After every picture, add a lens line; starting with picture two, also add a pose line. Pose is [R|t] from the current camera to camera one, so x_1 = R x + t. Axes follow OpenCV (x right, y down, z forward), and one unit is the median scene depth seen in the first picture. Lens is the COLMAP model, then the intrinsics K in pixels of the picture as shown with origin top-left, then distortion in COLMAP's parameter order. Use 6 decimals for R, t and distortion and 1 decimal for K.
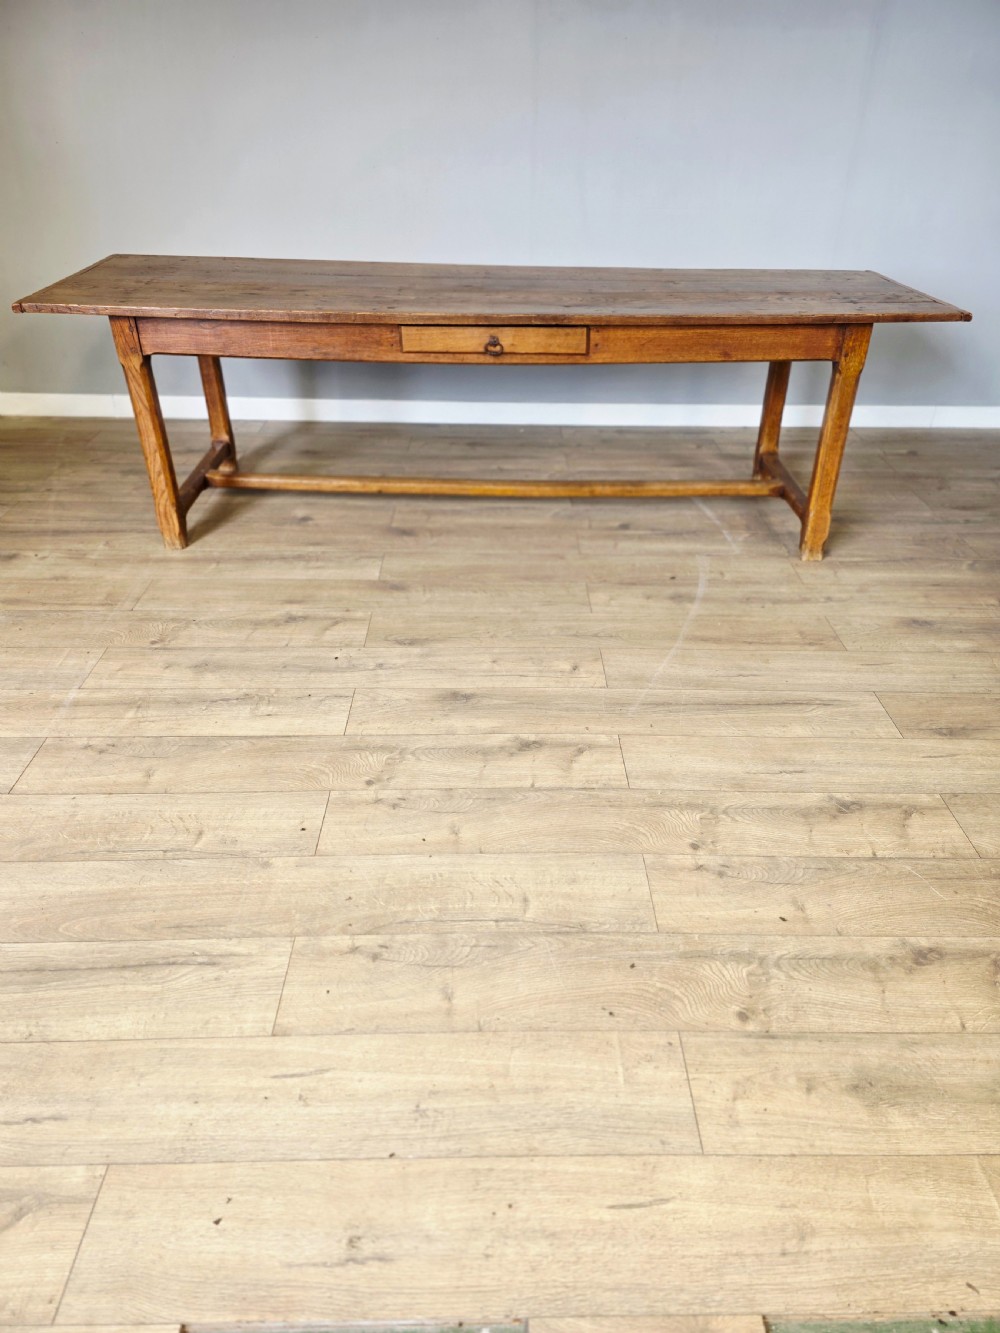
lens RADIAL K [[902.0, 0, 513.4], [0, 902.0, 680.6], [0, 0, 1]] dist [0.077288, -0.083834]
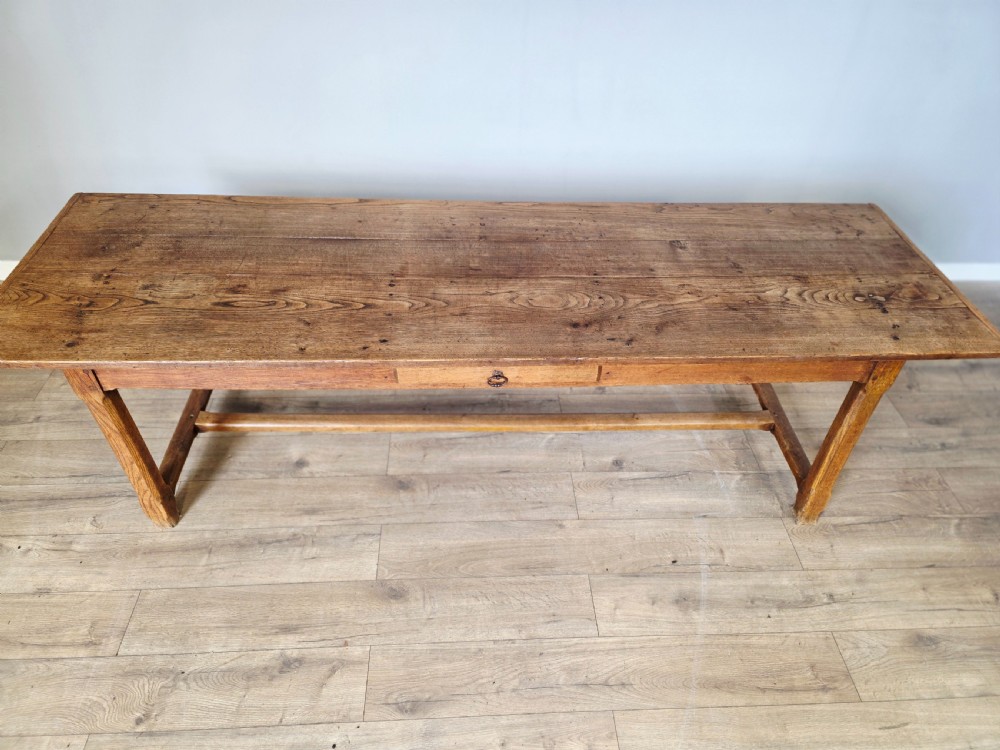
lens RADIAL K [[676.7, 0, 503.2], [0, 676.7, 373.9], [0, 0, 1]] dist [0.077288, -0.083834]
pose [[0.999260, -0.009815, 0.037202, -0.038976], [0.003693, 0.986917, 0.161190, -0.457189], [-0.038297, -0.160933, 0.986222, 0.312327]]
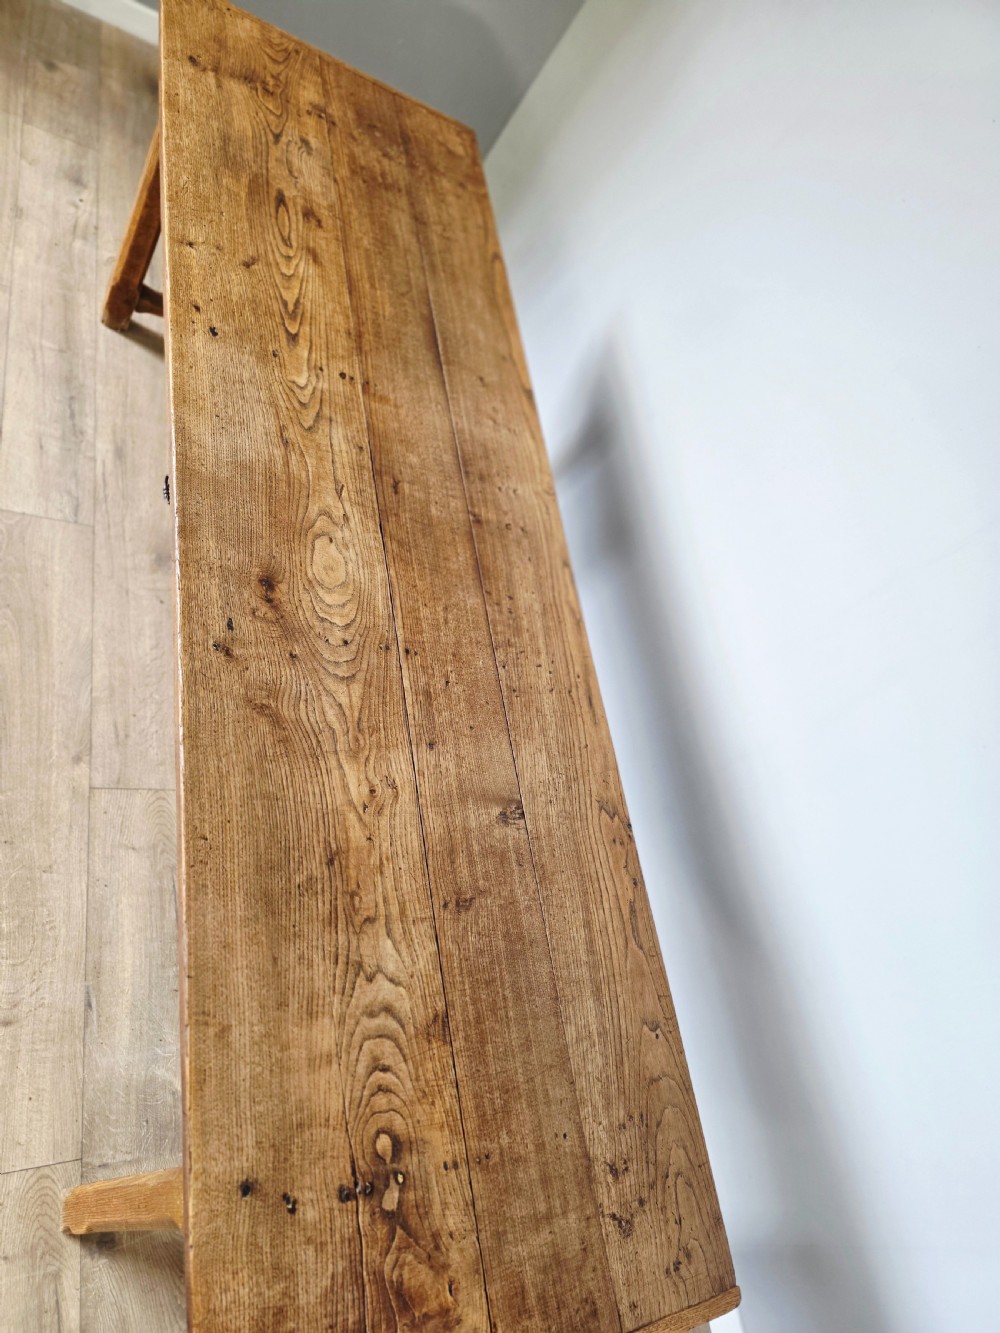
lens RADIAL K [[902.0, 0, 510.9], [0, 902.0, 670.9], [0, 0, 1]] dist [0.077288, -0.083834]
pose [[0.167258, 0.886115, -0.432232, 0.351163], [-0.911153, 0.306390, 0.275545, -0.654439], [0.376596, 0.347742, 0.858633, 0.587746]]
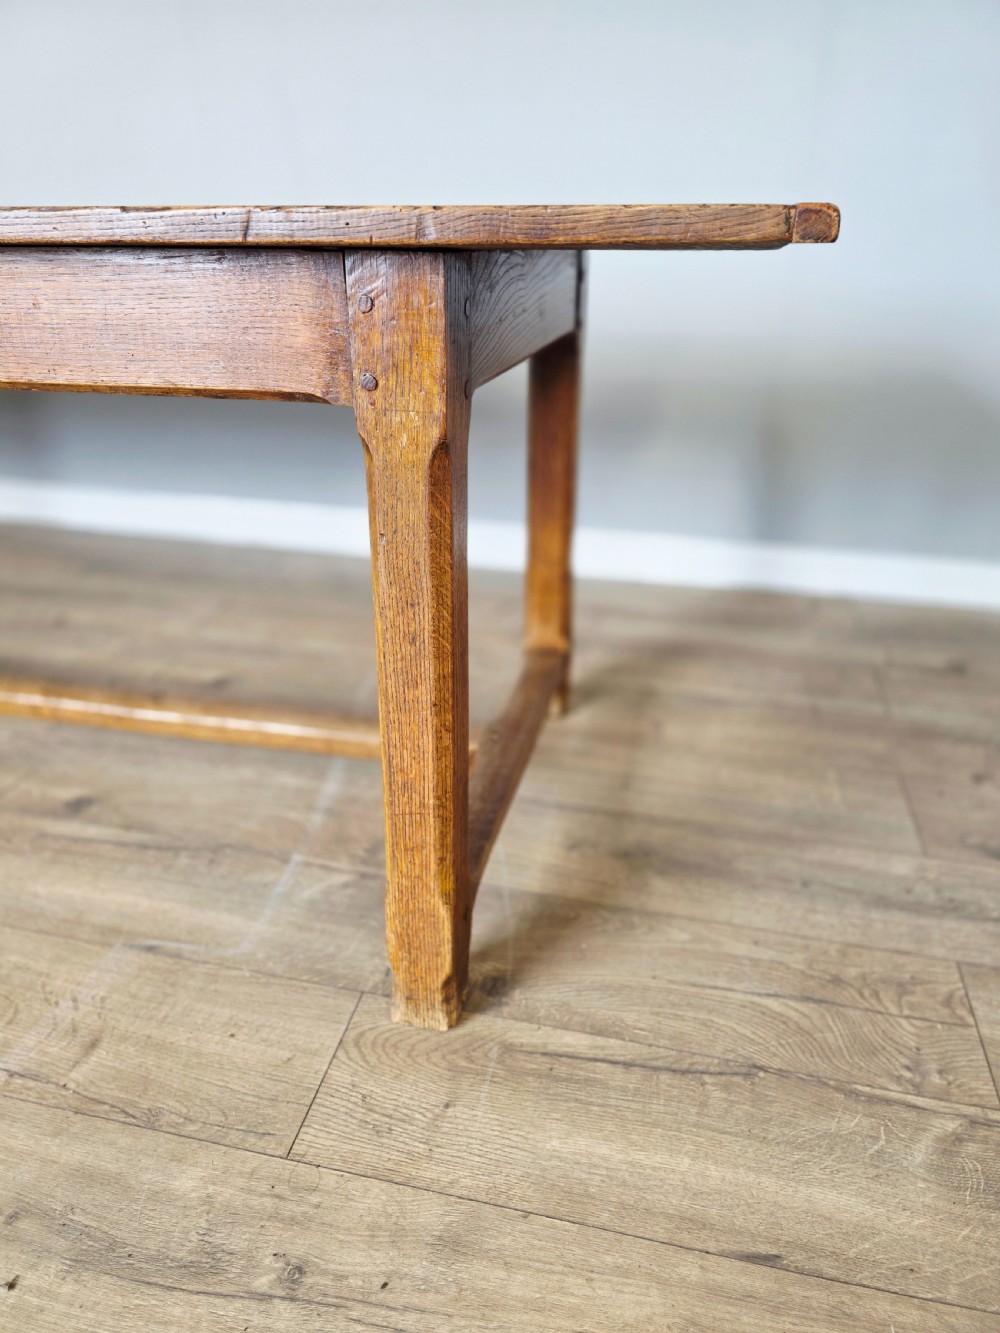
lens RADIAL K [[910.2, 0, 506.0], [0, 910.2, 669.7], [0, 0, 1]] dist [0.045301, -0.047331]
pose [[0.973071, 0.098654, -0.208327, 0.446744], [-0.123413, 0.986309, -0.109376, -0.242223], [0.194685, 0.132141, 0.971924, 0.736353]]
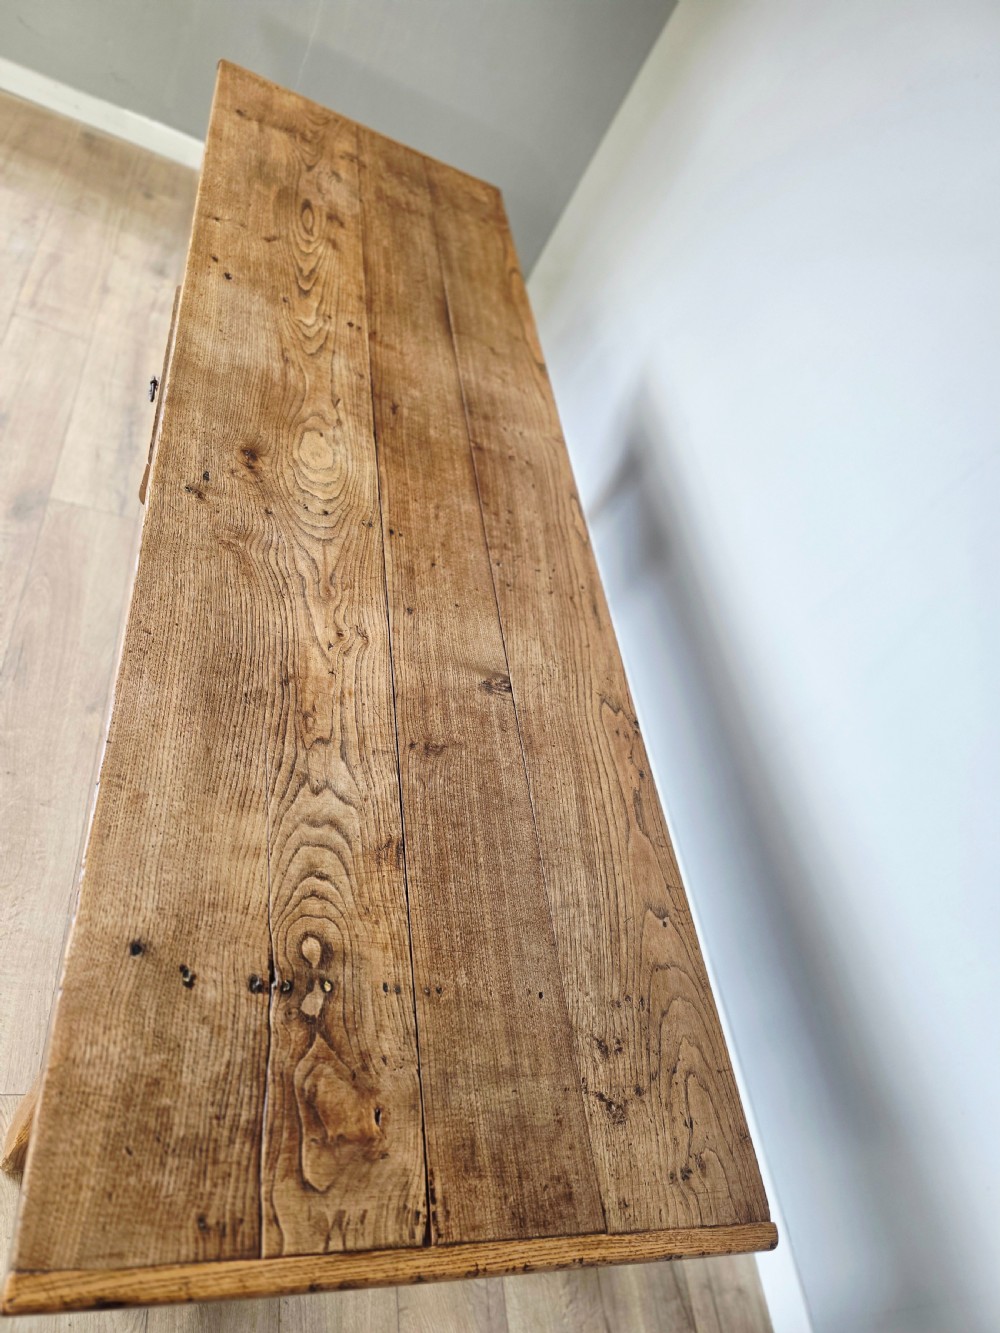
lens RADIAL K [[902.0, 0, 496.1], [0, 902.0, 660.1], [0, 0, 1]] dist [0.077288, -0.083834]
pose [[0.116766, 0.760406, -0.638865, 0.506269], [-0.864124, 0.394863, 0.312047, -0.640954], [0.489546, 0.515622, 0.703192, 0.724505]]
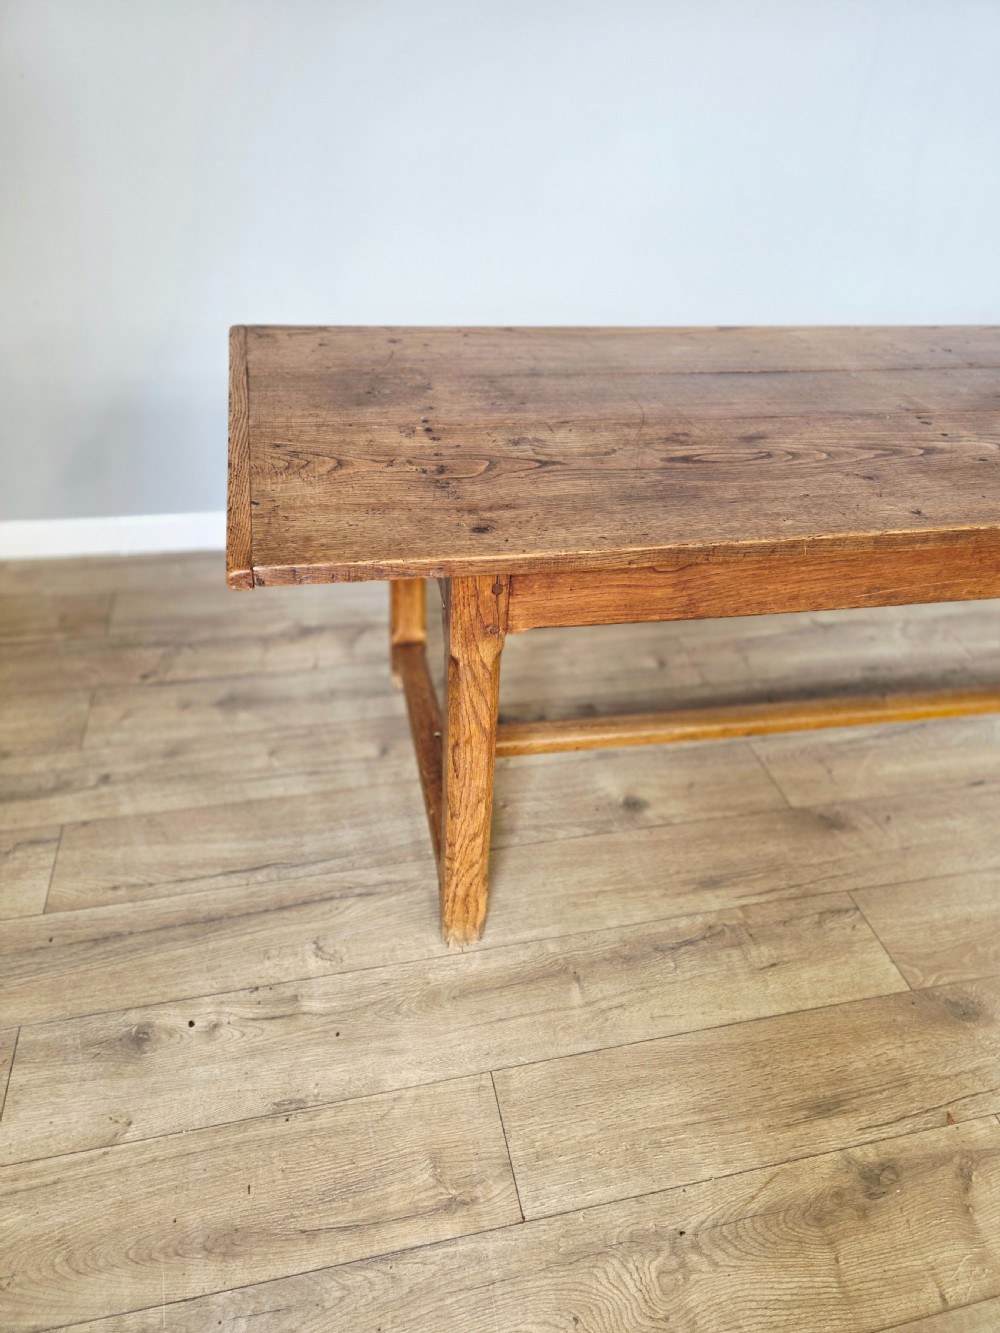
lens RADIAL K [[902.0, 0, 506.5], [0, 902.0, 658.5], [0, 0, 1]] dist [0.077288, -0.083834]
pose [[0.977320, -0.088909, 0.192198, -0.464786], [0.077930, 0.994905, 0.063964, -0.355420], [-0.196906, -0.047535, 0.979269, 0.559242]]
